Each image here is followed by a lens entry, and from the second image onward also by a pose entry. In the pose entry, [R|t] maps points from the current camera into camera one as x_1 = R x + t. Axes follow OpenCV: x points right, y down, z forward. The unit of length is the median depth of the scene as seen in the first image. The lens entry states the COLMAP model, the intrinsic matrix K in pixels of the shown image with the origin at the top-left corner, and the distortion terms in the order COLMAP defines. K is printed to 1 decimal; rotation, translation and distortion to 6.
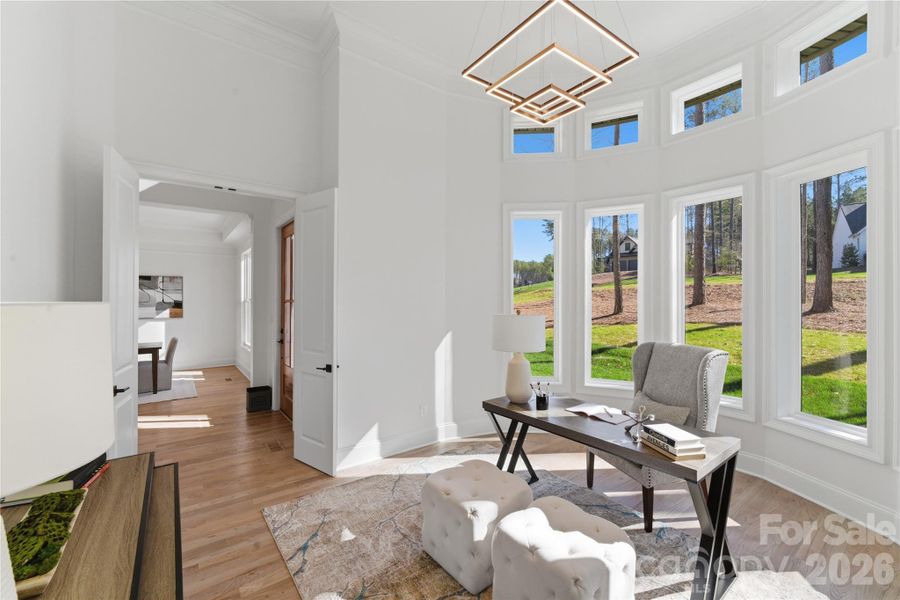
lens RADIAL K [[367.4, 0, 450.0], [0, 367.4, 300.0], [0, 0, 1]] dist [-0.002991, 0.000265]
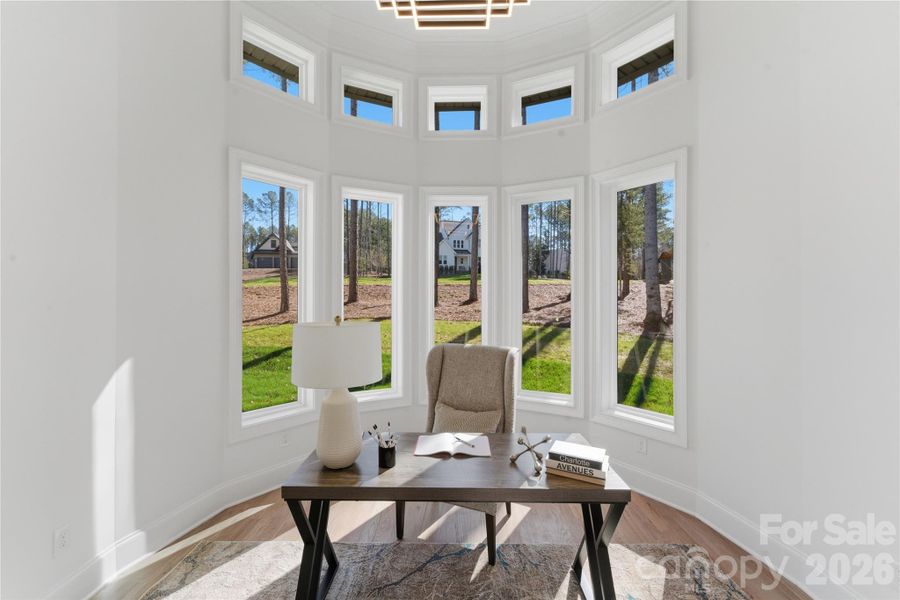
lens RADIAL K [[367.4, 0, 450.0], [0, 367.4, 300.0], [0, 0, 1]] dist [-0.002991, 0.000265]
pose [[0.616527, -0.003357, 0.787327, -0.127864], [-0.001844, 0.999982, 0.005707, -0.002390], [-0.787332, -0.004970, 0.616509, 0.329264]]
